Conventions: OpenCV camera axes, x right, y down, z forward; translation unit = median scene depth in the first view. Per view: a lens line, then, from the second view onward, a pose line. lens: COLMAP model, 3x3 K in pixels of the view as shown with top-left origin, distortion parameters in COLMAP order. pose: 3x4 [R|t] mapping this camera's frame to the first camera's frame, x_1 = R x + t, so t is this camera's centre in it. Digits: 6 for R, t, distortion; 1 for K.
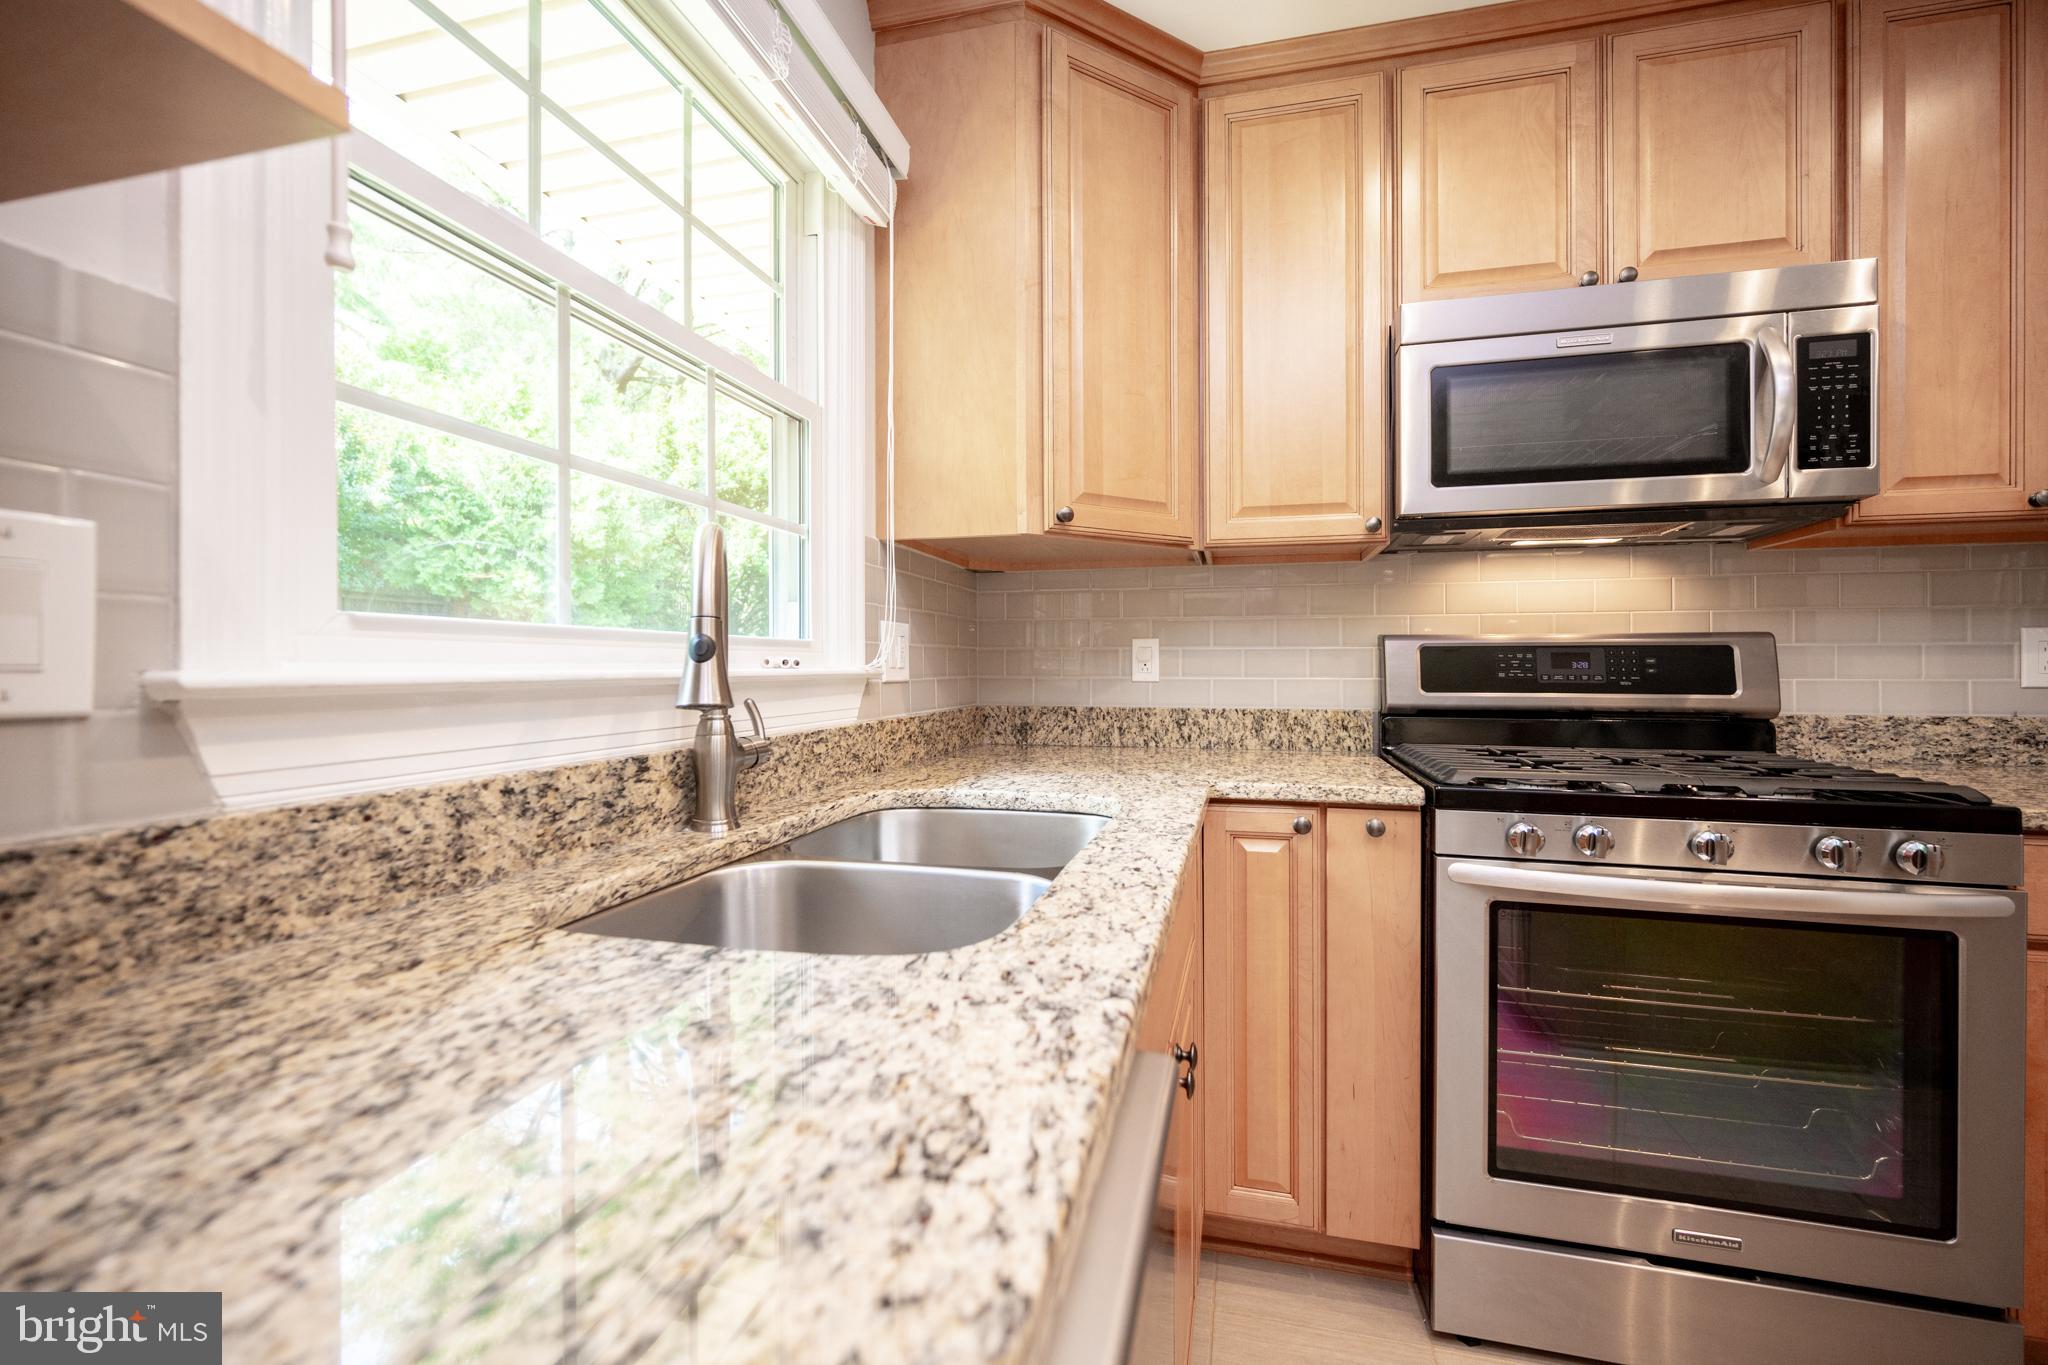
lens RADIAL K [[820.8, 0, 1073.4], [0, 820.8, 674.7], [0, 0, 1]] dist [-0.001416, -0.000508]
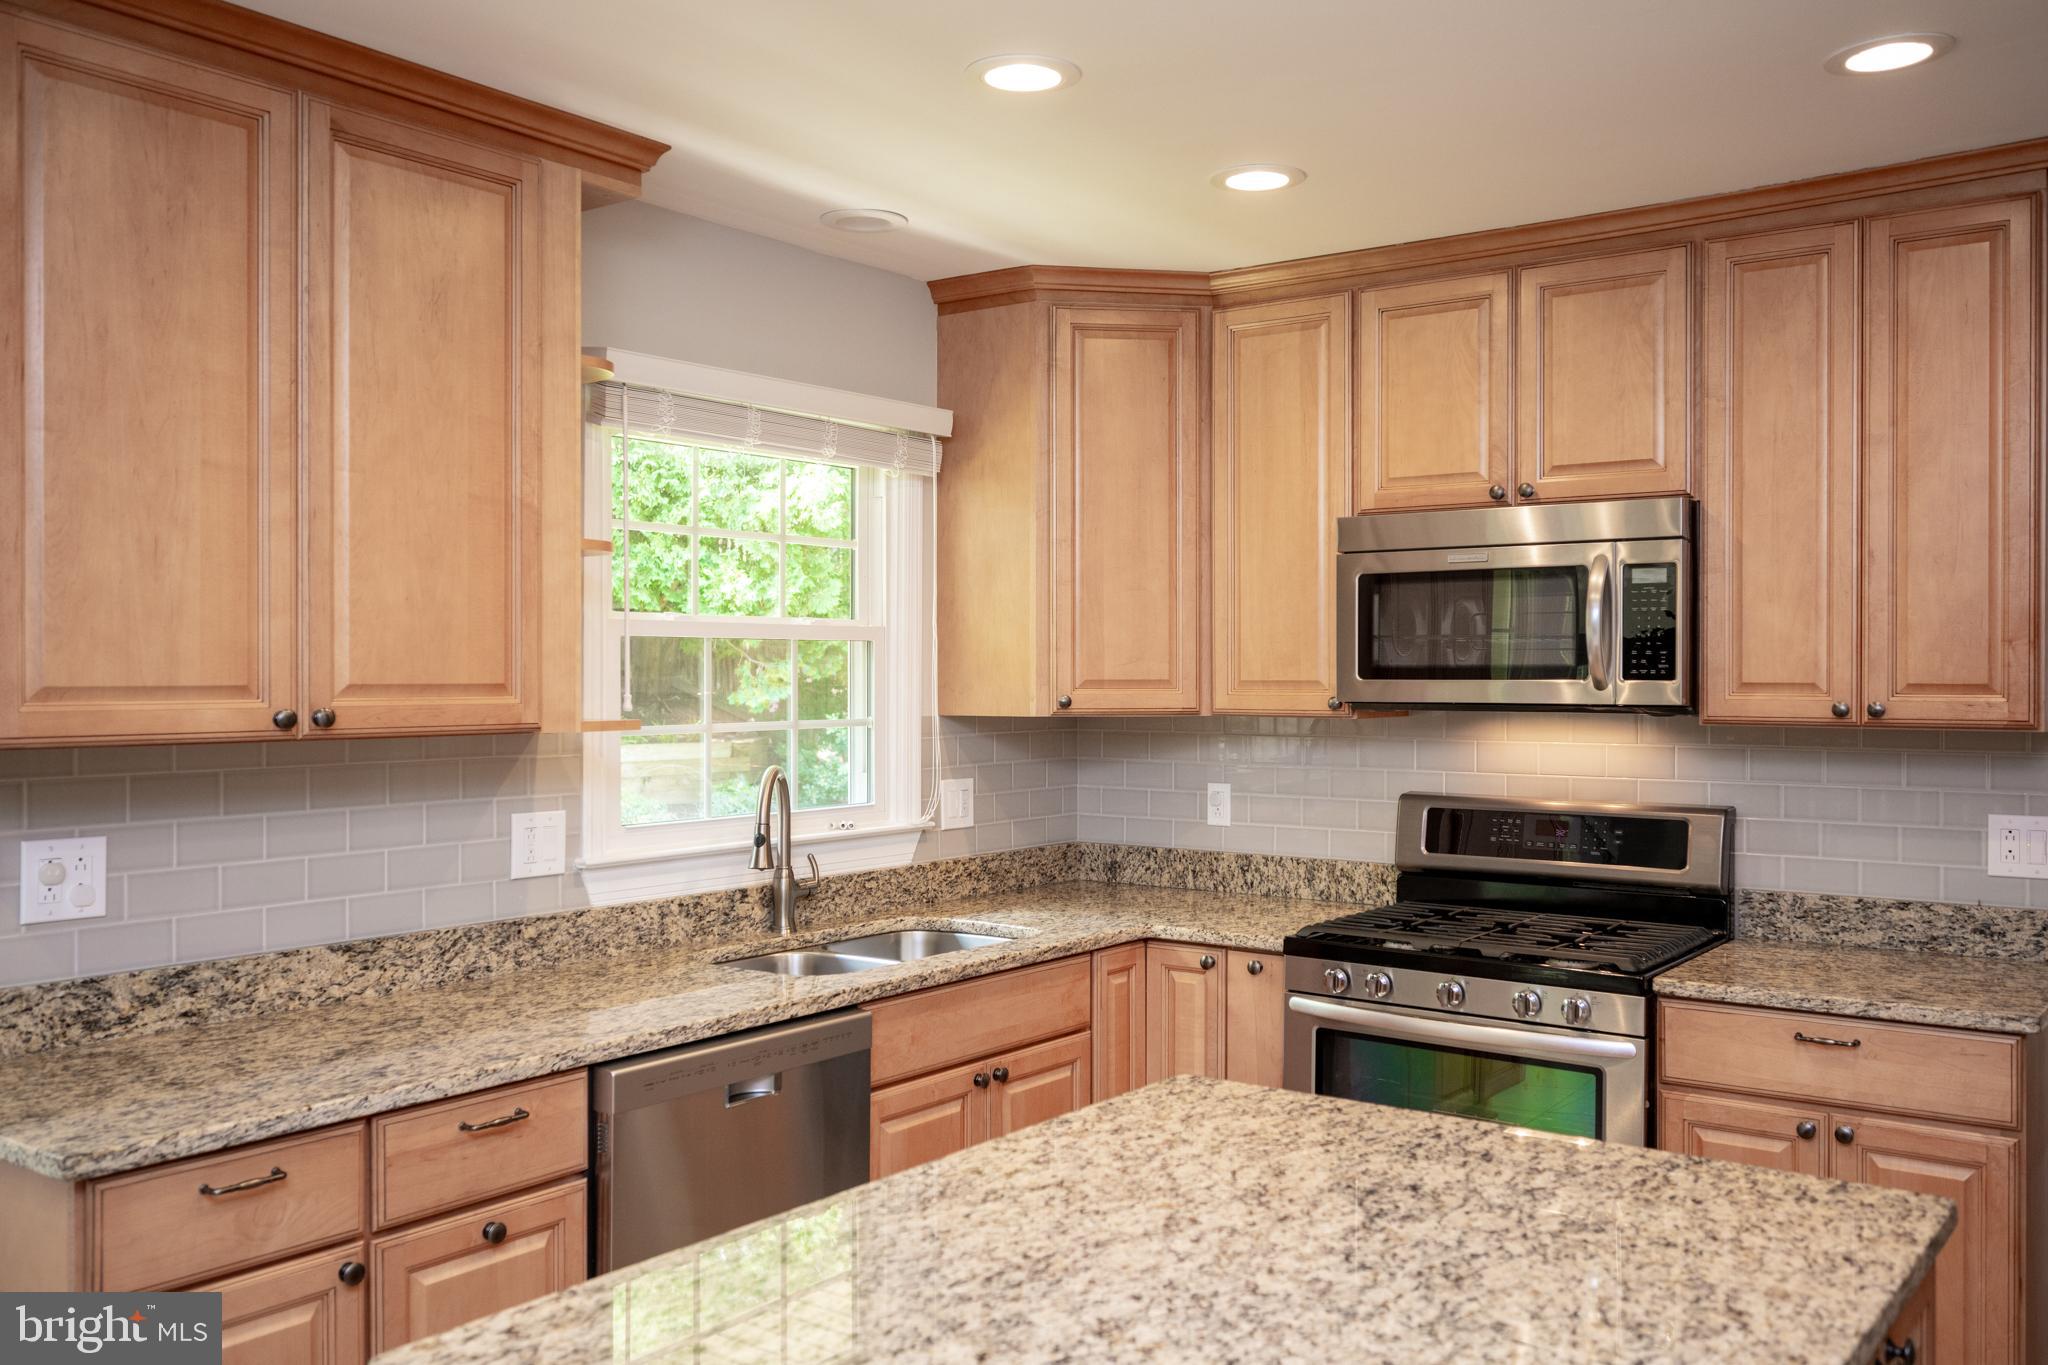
lens RADIAL K [[1688.1, 0, 1024.0], [0, 1688.1, 682.5], [0, 0, 1]] dist [-0.006509, -0.001297]
pose [[0.910484, -0.002676, -0.413537, 0.952577], [-0.000897, 0.999964, -0.008445, -0.196201], [0.413544, 0.008060, 0.910448, -1.293094]]
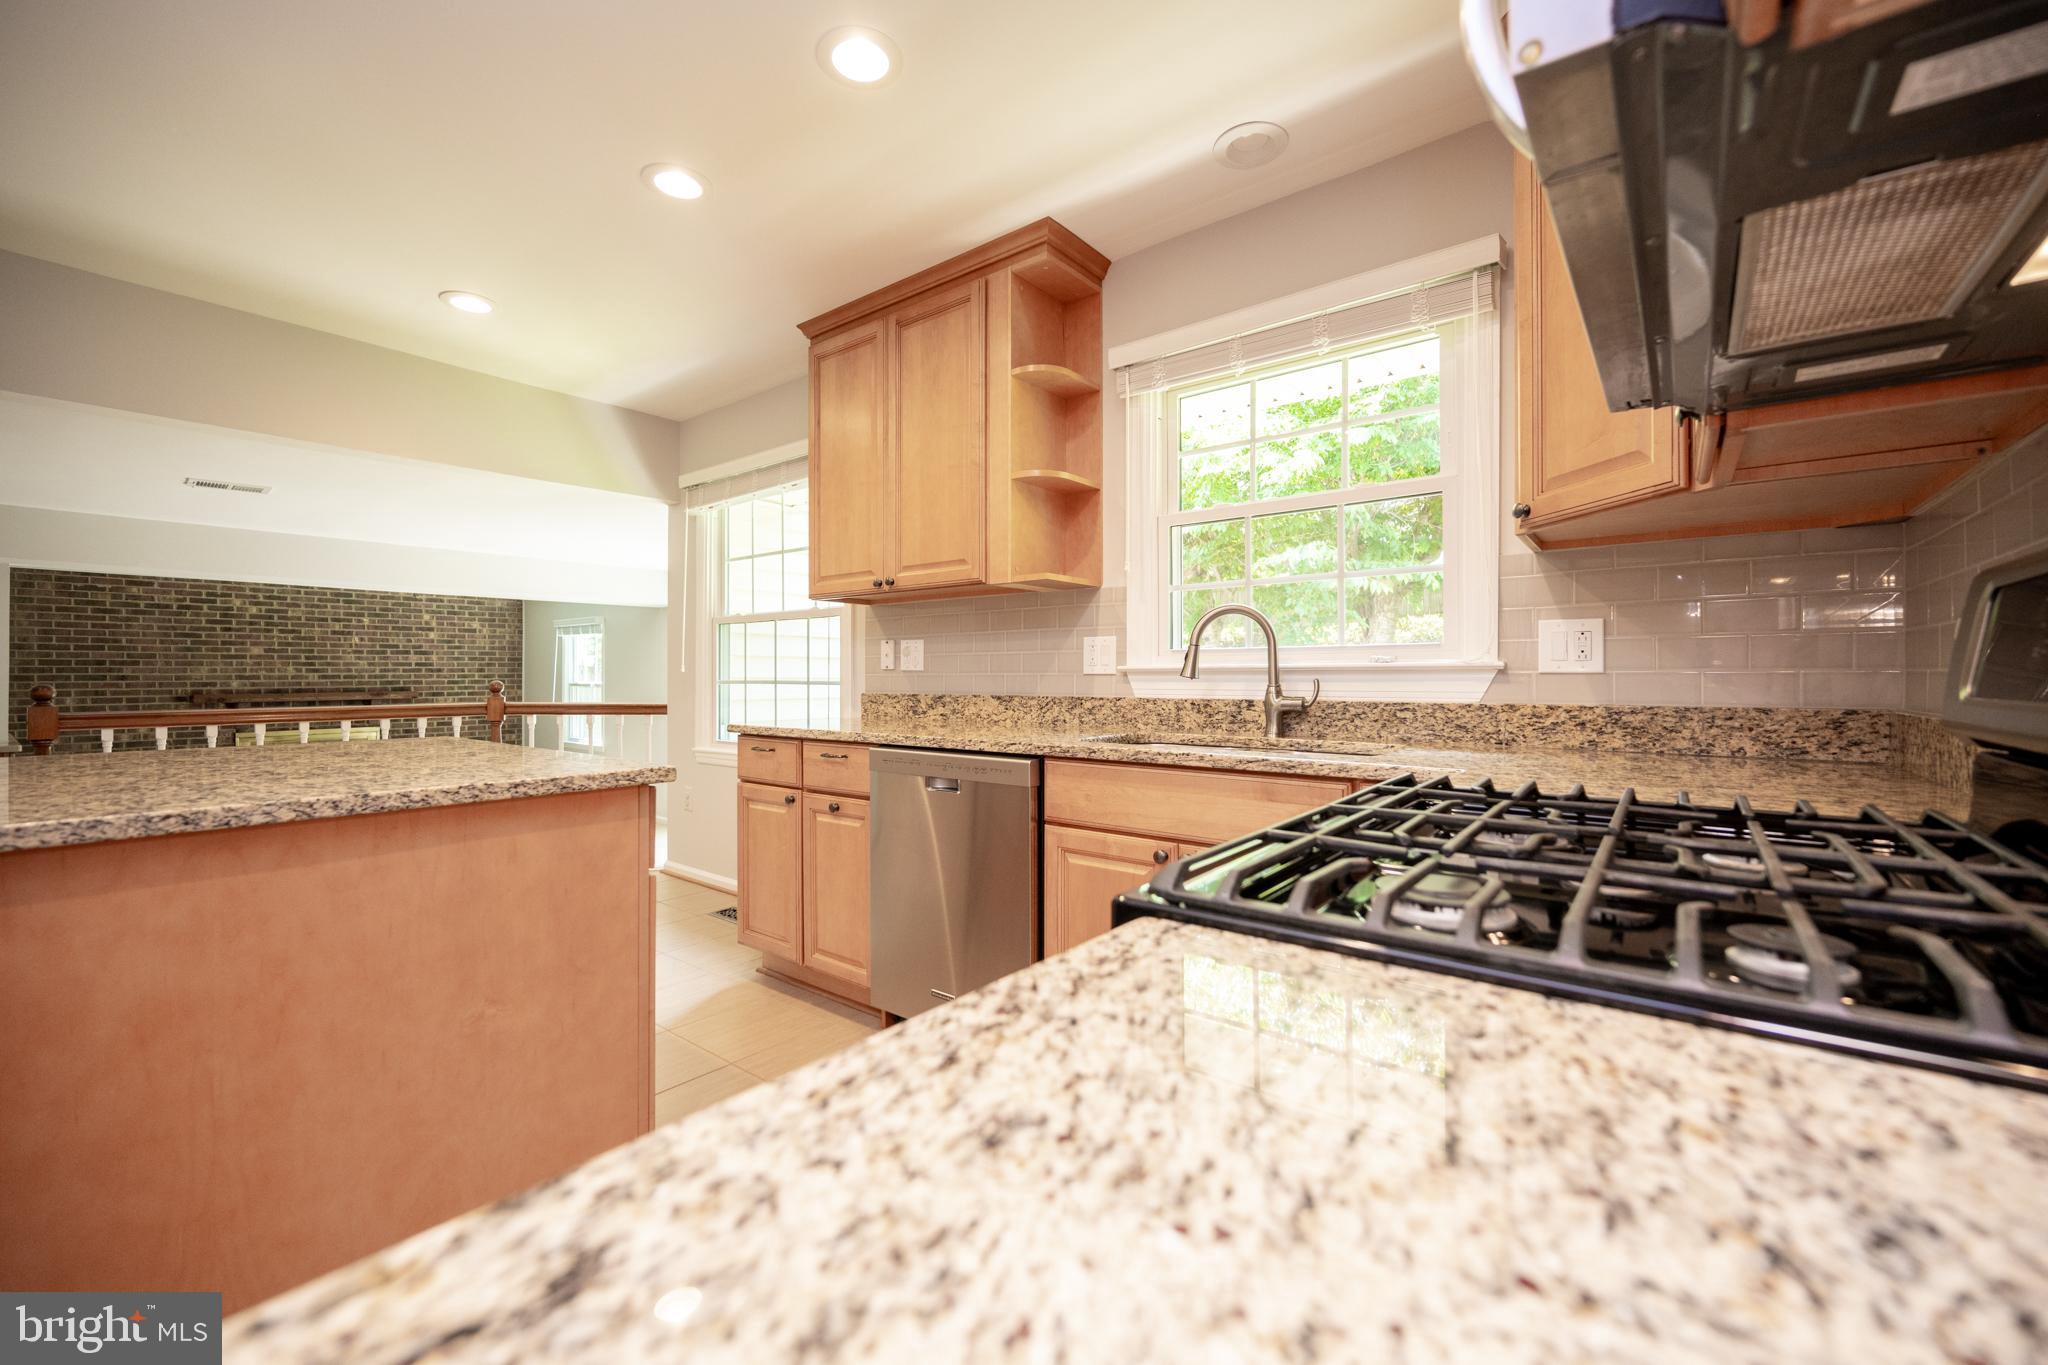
lens RADIAL K [[818.4, 0, 1027.2], [0, 818.4, 673.5], [0, 0, 1]] dist [-0.001068, -0.000237]
pose [[-0.435089, -0.004922, -0.900374, 1.159903], [-0.008760, 0.999961, -0.001233, 0.017842], [0.900345, 0.007351, -0.435115, 0.867574]]
